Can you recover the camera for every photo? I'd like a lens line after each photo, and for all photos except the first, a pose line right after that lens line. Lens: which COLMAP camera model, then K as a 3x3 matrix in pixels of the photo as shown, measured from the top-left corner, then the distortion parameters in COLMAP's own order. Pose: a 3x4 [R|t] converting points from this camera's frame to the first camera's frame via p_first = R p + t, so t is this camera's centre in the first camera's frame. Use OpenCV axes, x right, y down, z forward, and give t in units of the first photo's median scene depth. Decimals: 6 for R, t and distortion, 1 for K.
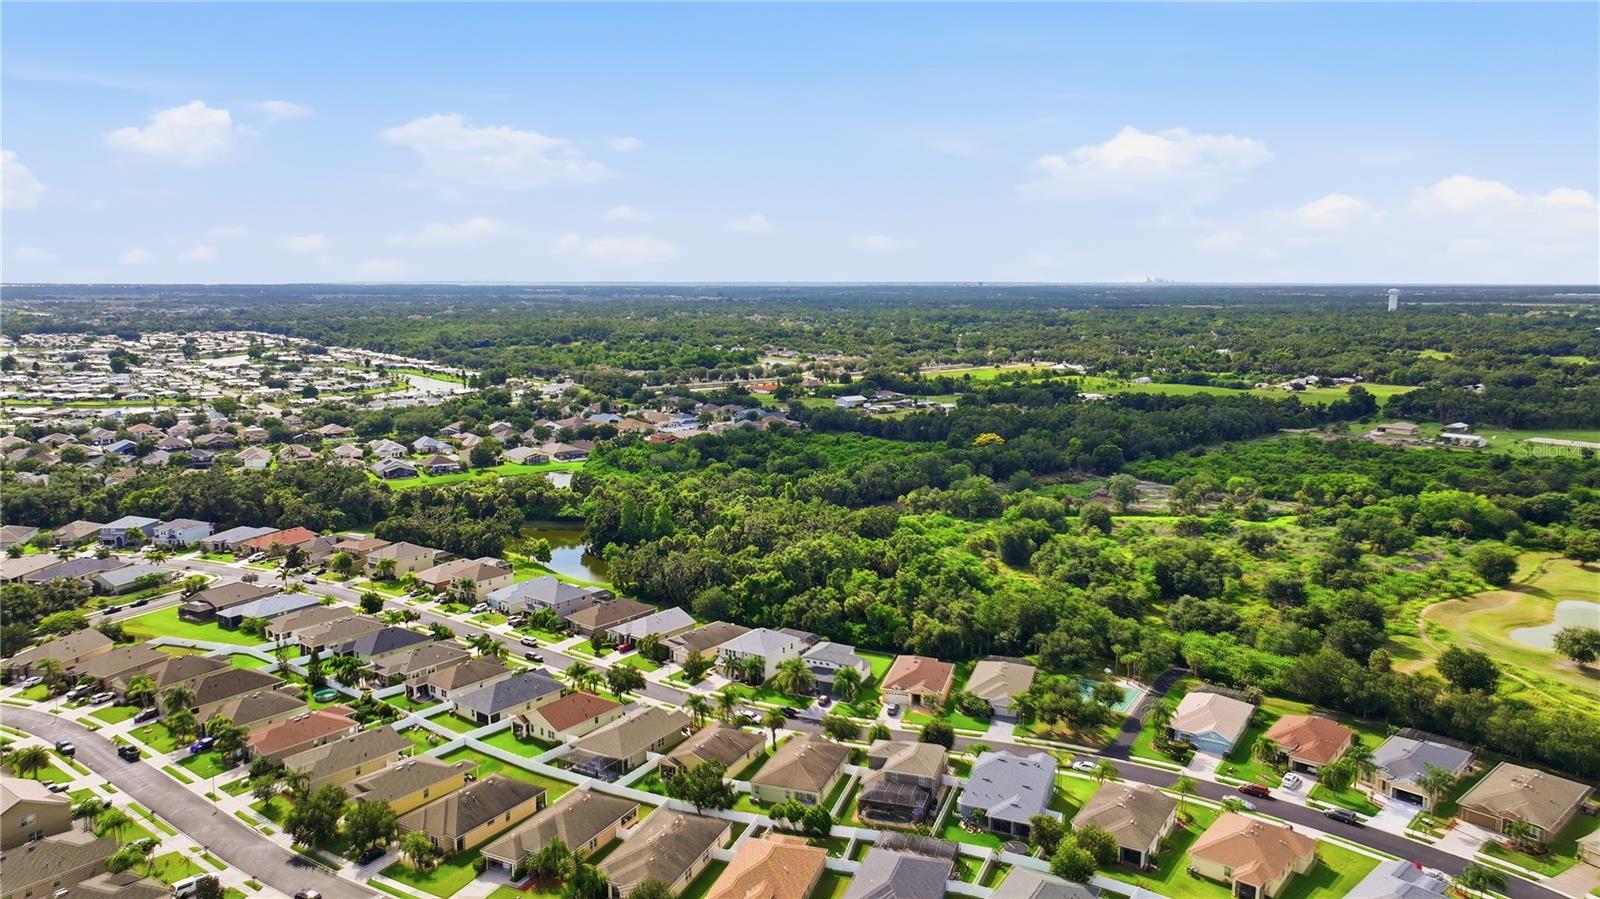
lens RADIAL K [[1118.2, 0, 804.5], [0, 1118.2, 450.3], [0, 0, 1]] dist [0.003792, -0.001641]
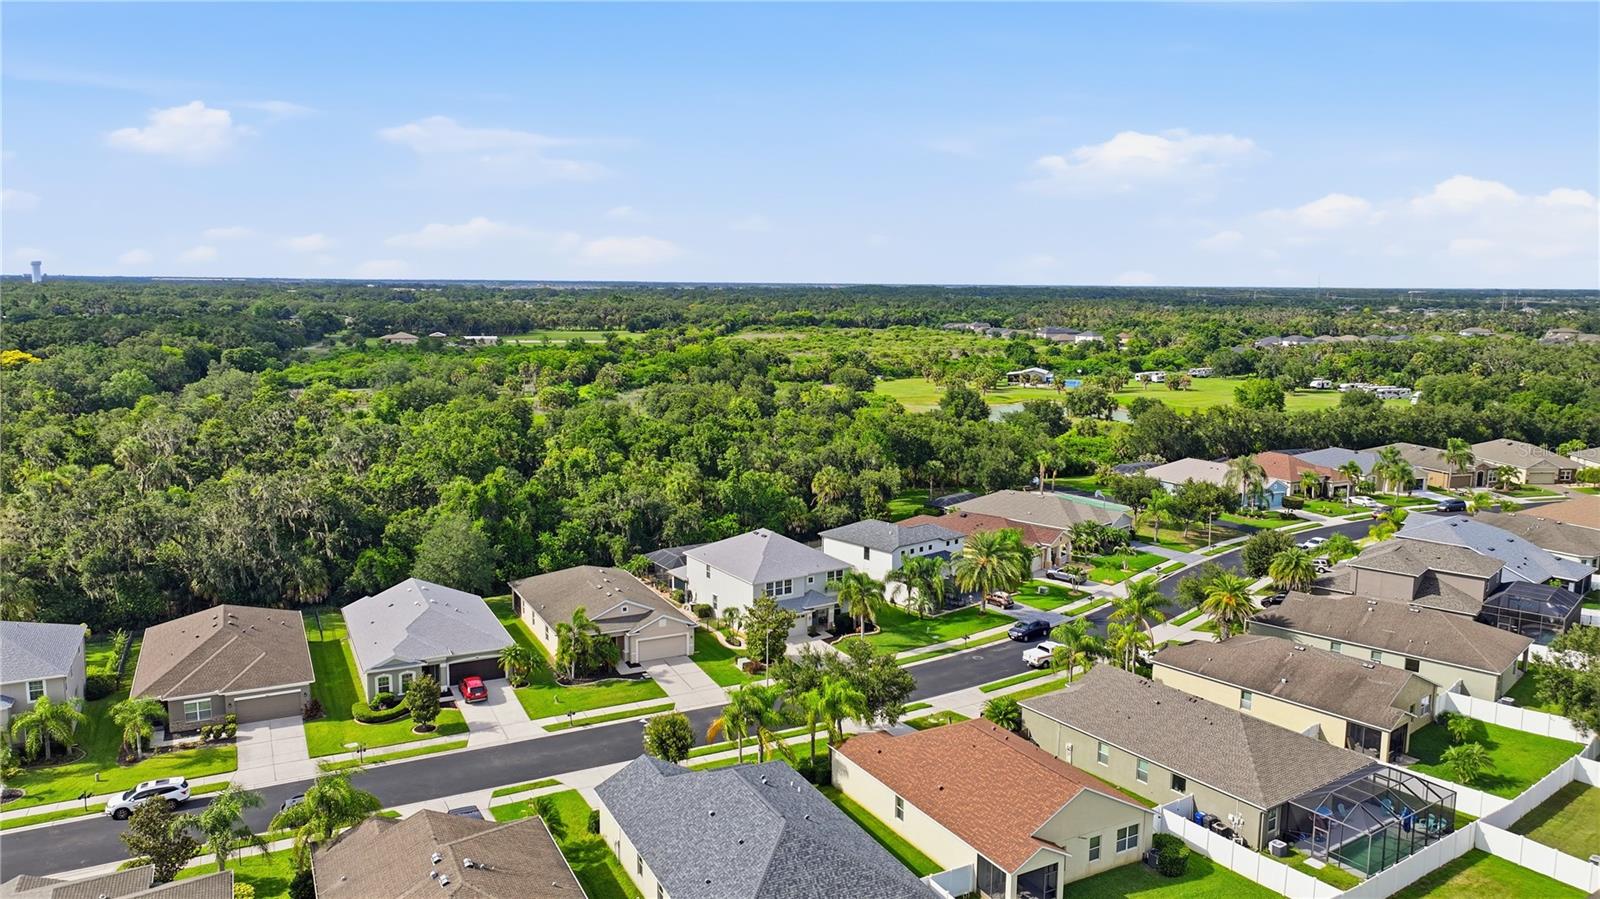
lens RADIAL K [[1118.2, 0, 803.4], [0, 1118.2, 449.5], [0, 0, 1]] dist [0.003792, -0.001641]
pose [[0.416638, -0.131243, 0.899549, -0.319254], [0.128082, 0.988128, 0.084844, 0.063303], [-0.900004, 0.079867, 0.428501, 0.558011]]
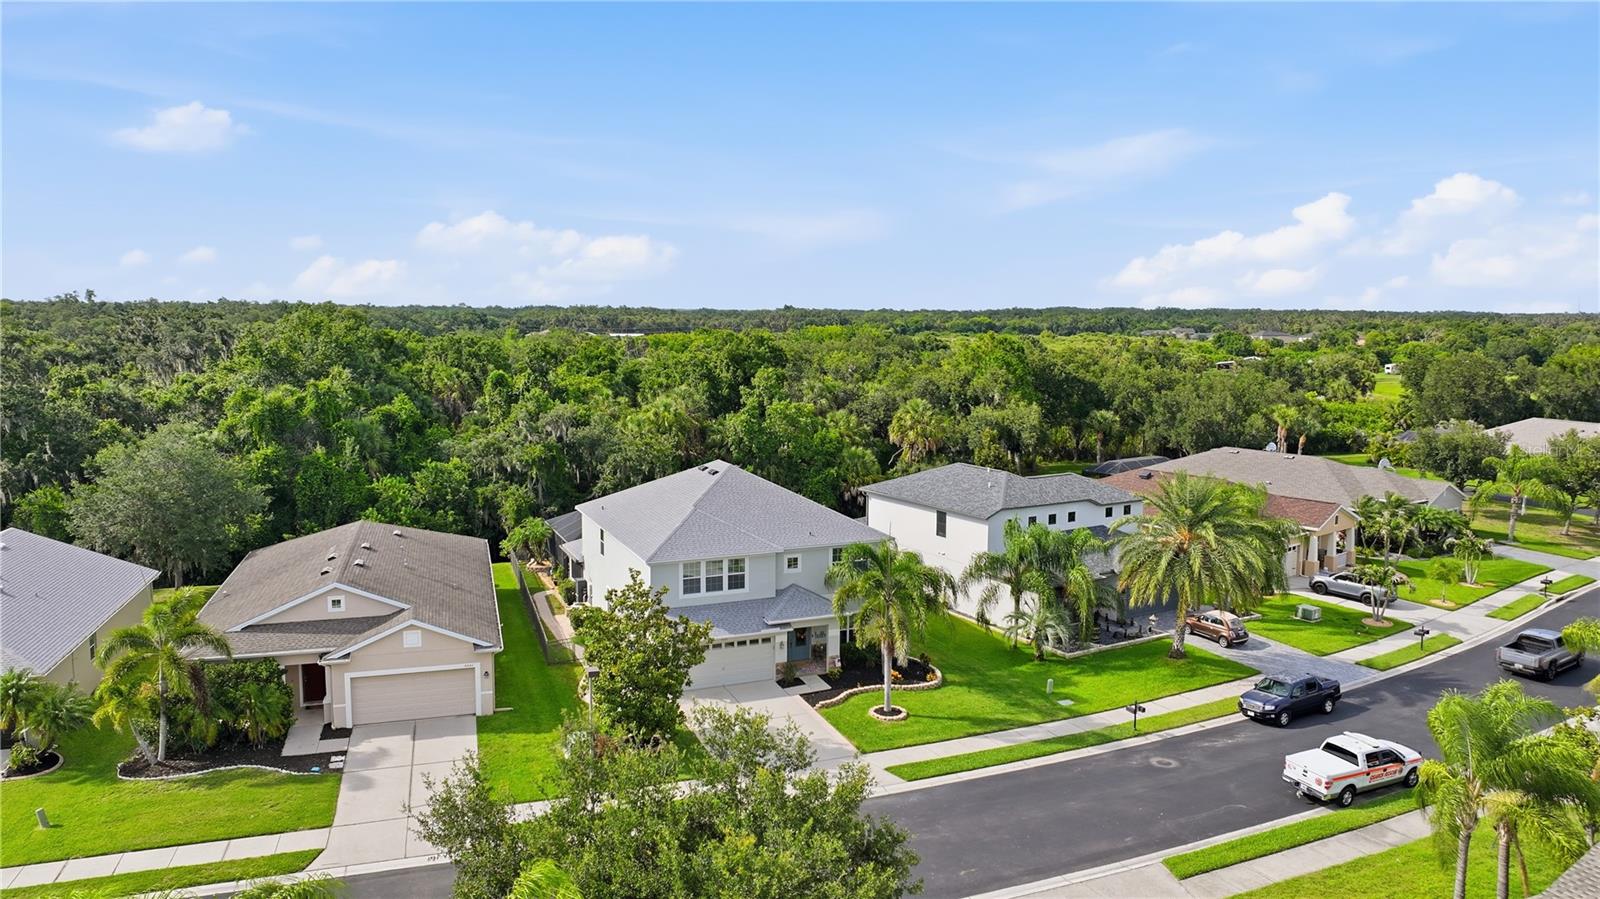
lens RADIAL K [[1118.2, 0, 802.0], [0, 1118.2, 449.6], [0, 0, 1]] dist [0.003792, -0.001641]
pose [[0.565736, -0.098072, 0.818734, -0.155567], [0.118010, 0.992311, 0.037320, 0.107051], [-0.816098, 0.075505, 0.572959, 0.608790]]
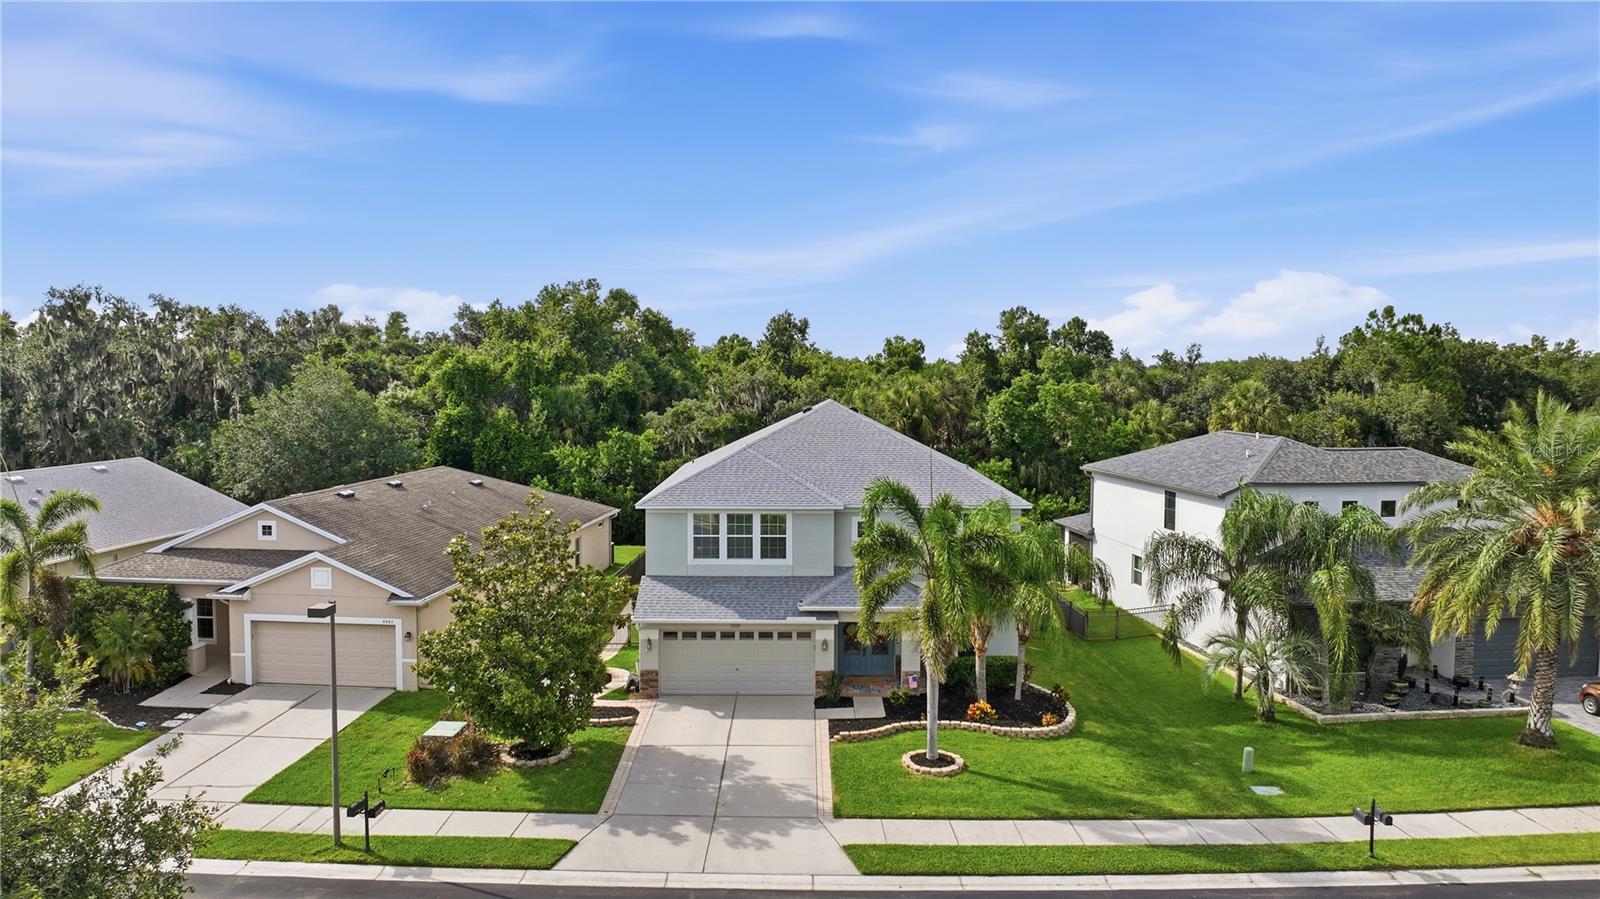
lens RADIAL K [[1118.2, 0, 804.2], [0, 1118.2, 448.5], [0, 0, 1]] dist [0.003792, -0.001641]
pose [[0.844461, -0.034245, 0.534522, -0.095065], [0.076317, 0.995465, -0.056793, 0.125331], [-0.530153, 0.088753, 0.843244, 0.612962]]
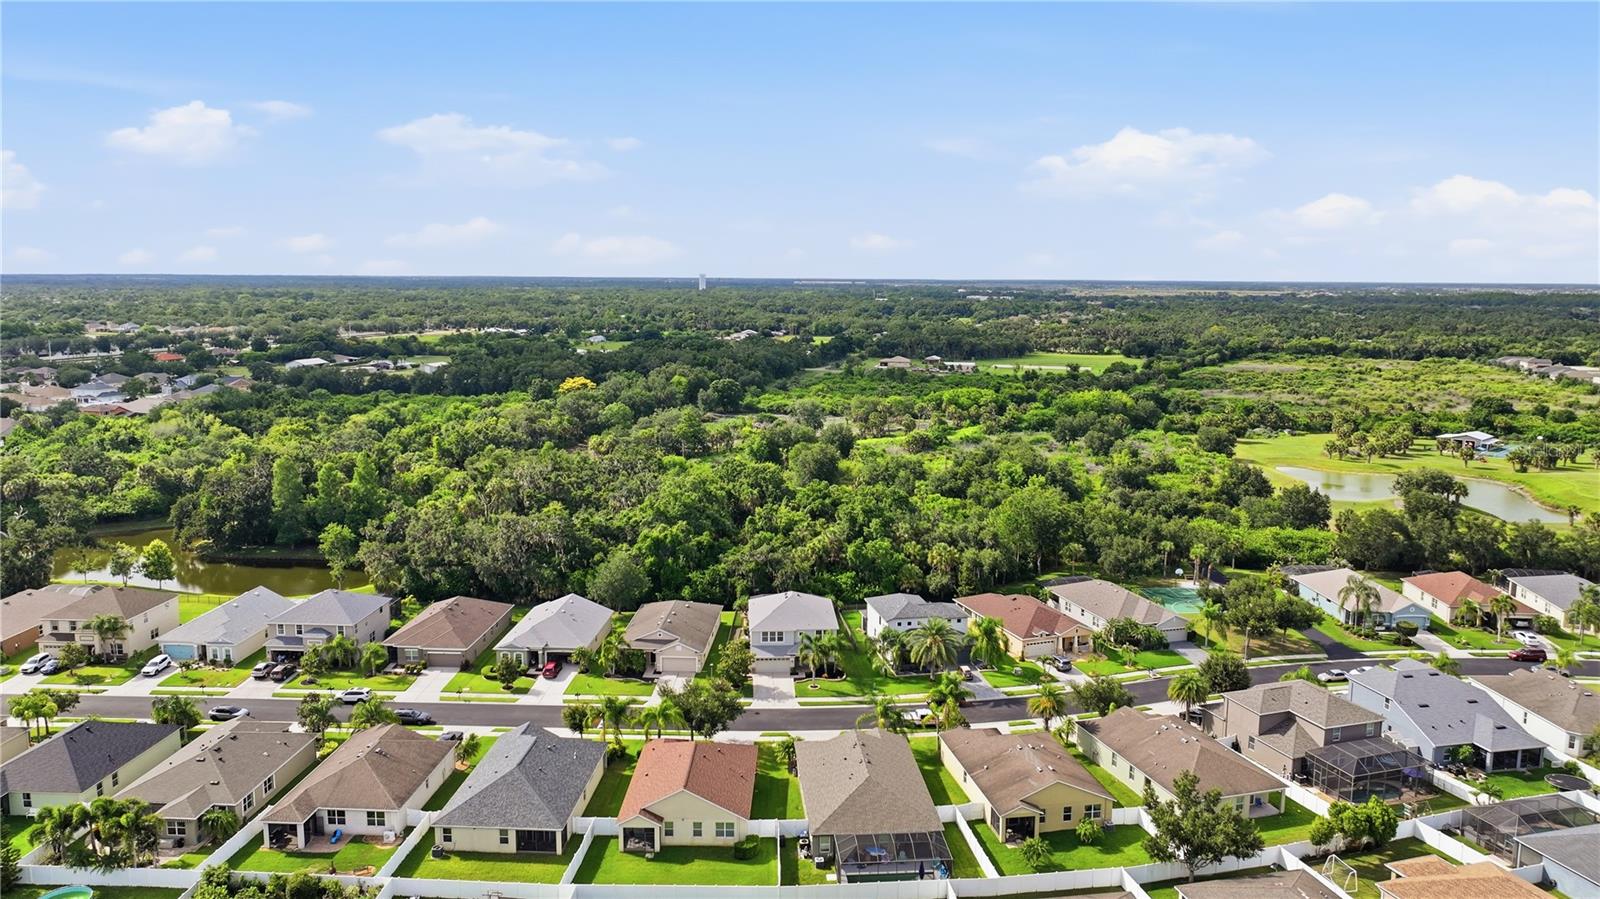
lens RADIAL K [[1118.2, 0, 805.9], [0, 1118.2, 446.2], [0, 0, 1]] dist [0.003792, -0.001641]
pose [[0.813919, -0.082688, 0.575065, -0.282319], [0.081238, 0.996294, 0.028276, 0.041313], [-0.575271, 0.023703, 0.817619, 0.332908]]
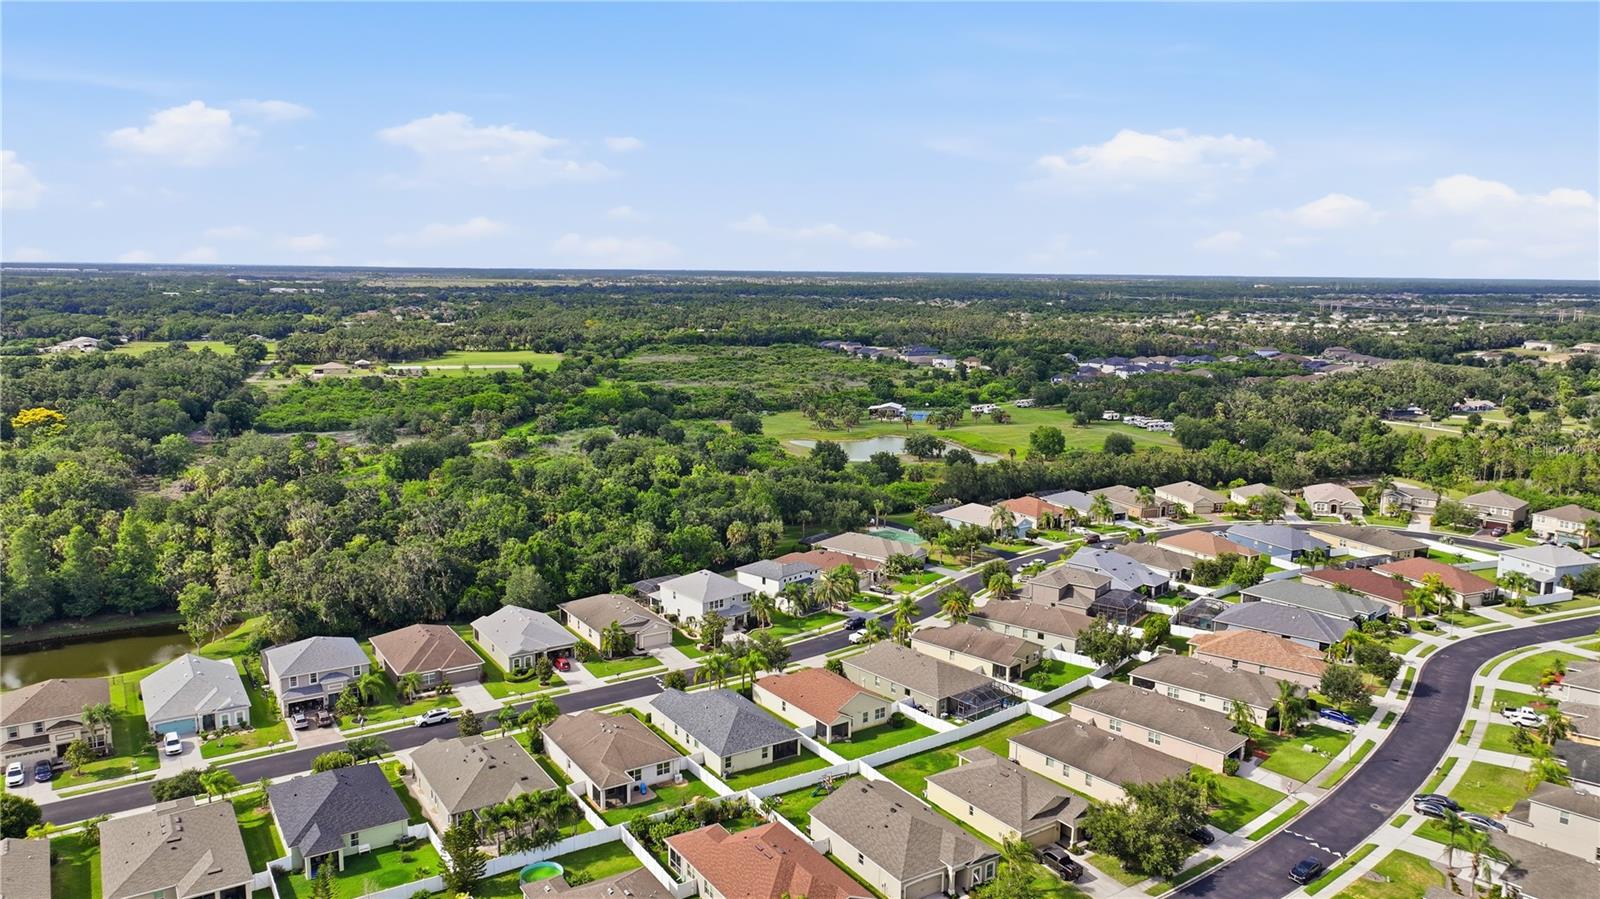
lens RADIAL K [[1118.2, 0, 805.2], [0, 1118.2, 454.0], [0, 0, 1]] dist [0.003792, -0.001641]
pose [[0.317349, -0.151857, 0.936071, -0.547634], [0.131459, 0.984610, 0.115163, -0.006389], [-0.939153, 0.086508, 0.332428, 0.465414]]
